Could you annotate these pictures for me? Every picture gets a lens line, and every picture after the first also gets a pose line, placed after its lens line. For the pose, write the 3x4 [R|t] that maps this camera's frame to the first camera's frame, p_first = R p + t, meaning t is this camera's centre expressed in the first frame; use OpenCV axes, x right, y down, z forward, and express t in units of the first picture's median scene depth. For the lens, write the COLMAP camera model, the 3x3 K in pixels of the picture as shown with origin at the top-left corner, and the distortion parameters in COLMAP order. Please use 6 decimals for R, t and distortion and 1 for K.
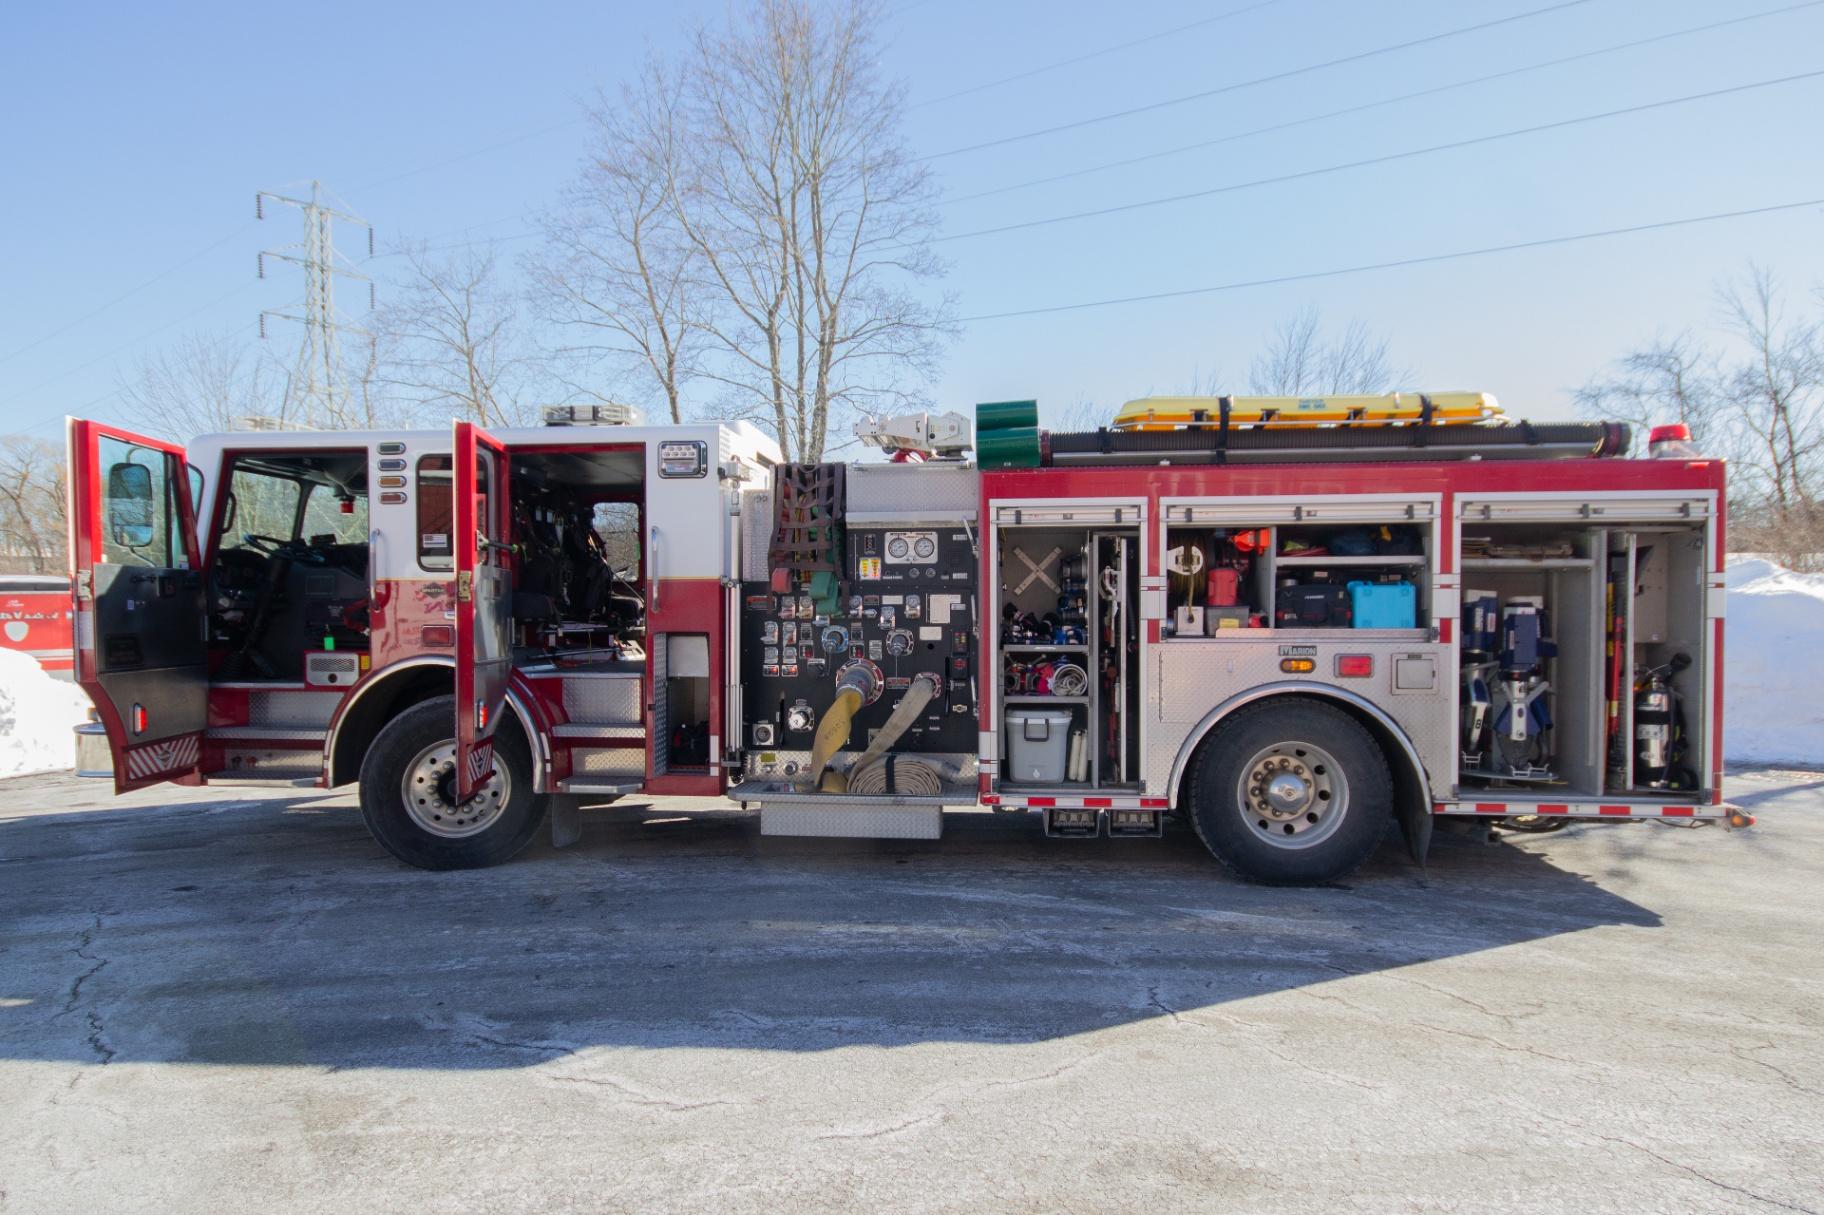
lens RADIAL K [[1027.3, 0, 927.7], [0, 1027.3, 638.6], [0, 0, 1]] dist [-0.007273, 0.016017]
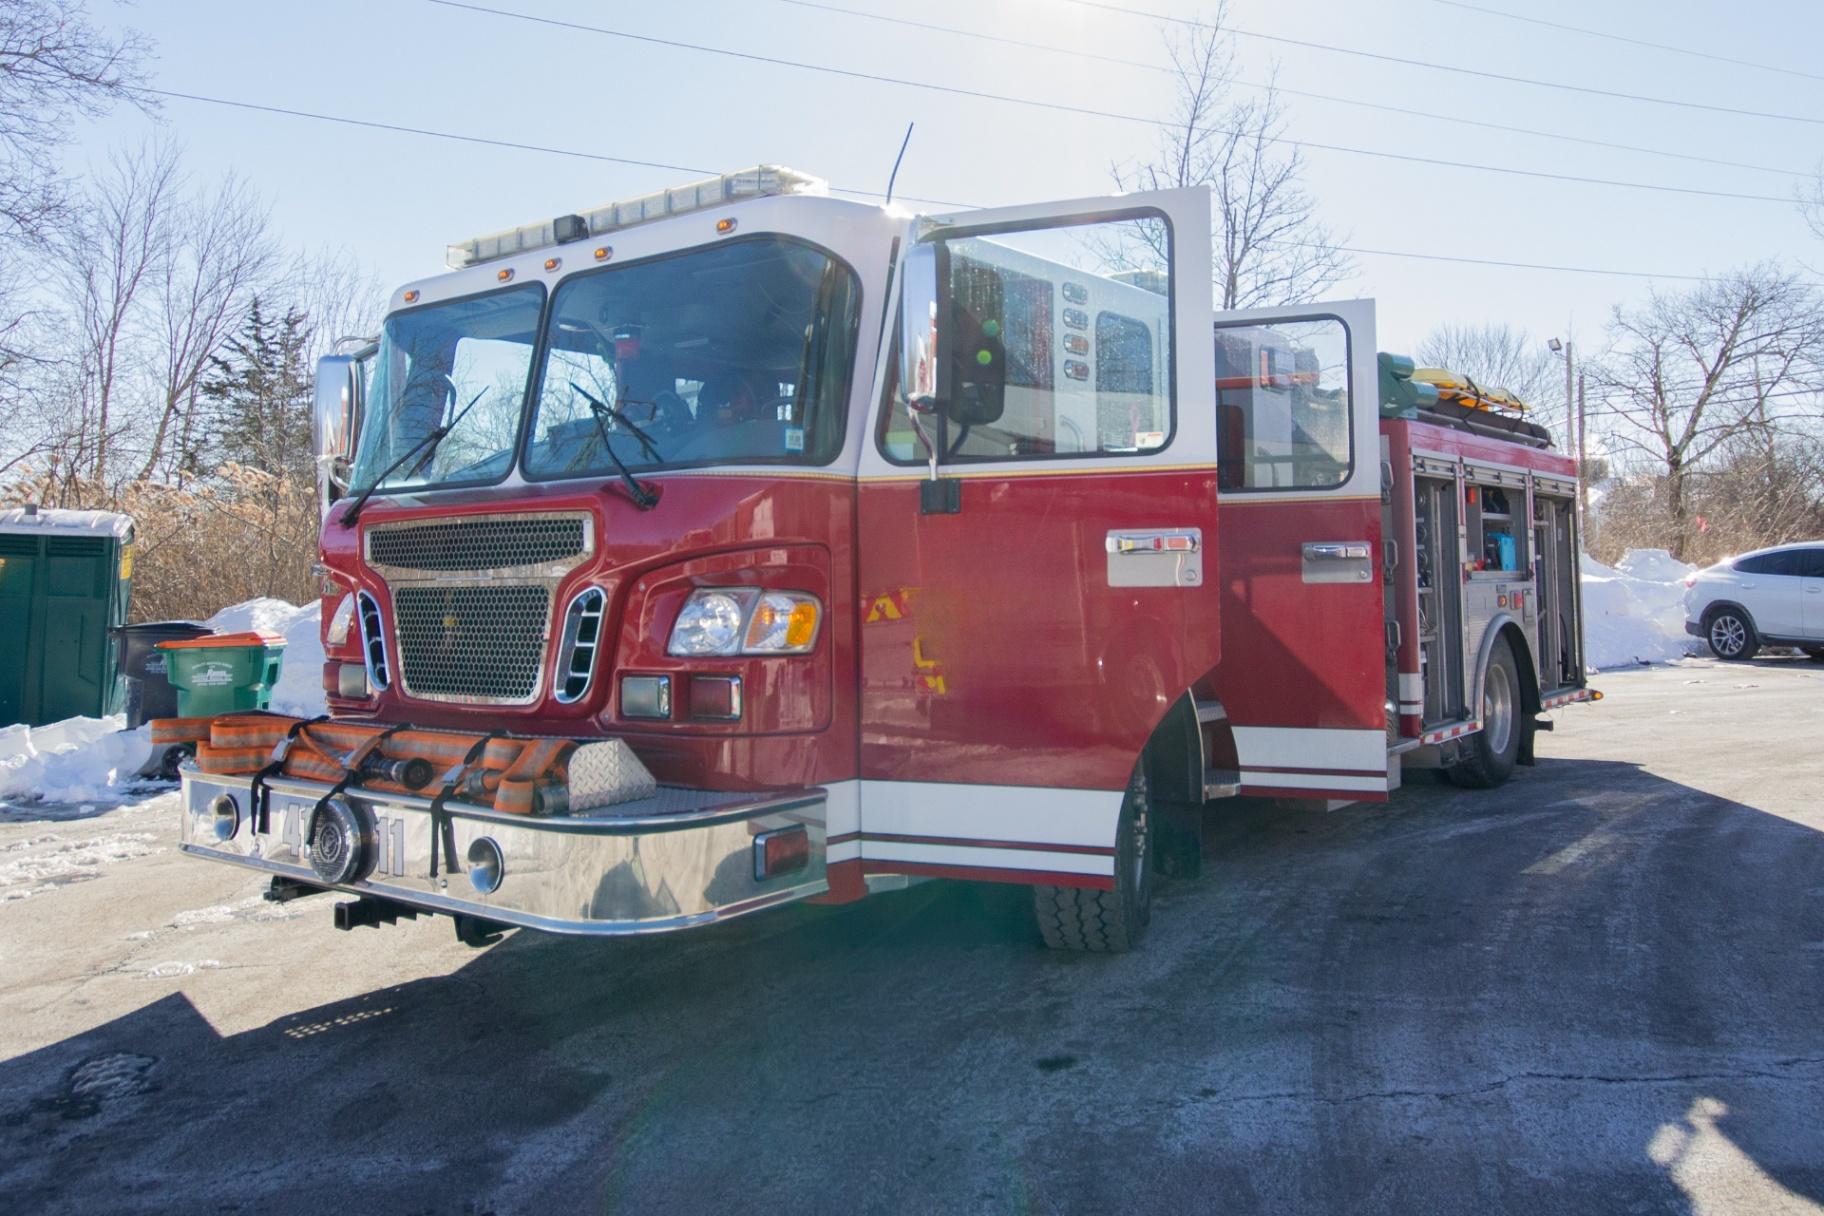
lens RADIAL K [[1418.4, 0, 947.6], [0, 1418.4, 530.1], [0, 0, 1]] dist [-0.004352, 0.003846]
pose [[0.523270, 0.024139, 0.851825, -1.390041], [0.031523, 0.998366, -0.047657, 0.001129], [-0.851584, 0.051790, 0.521654, 0.654042]]
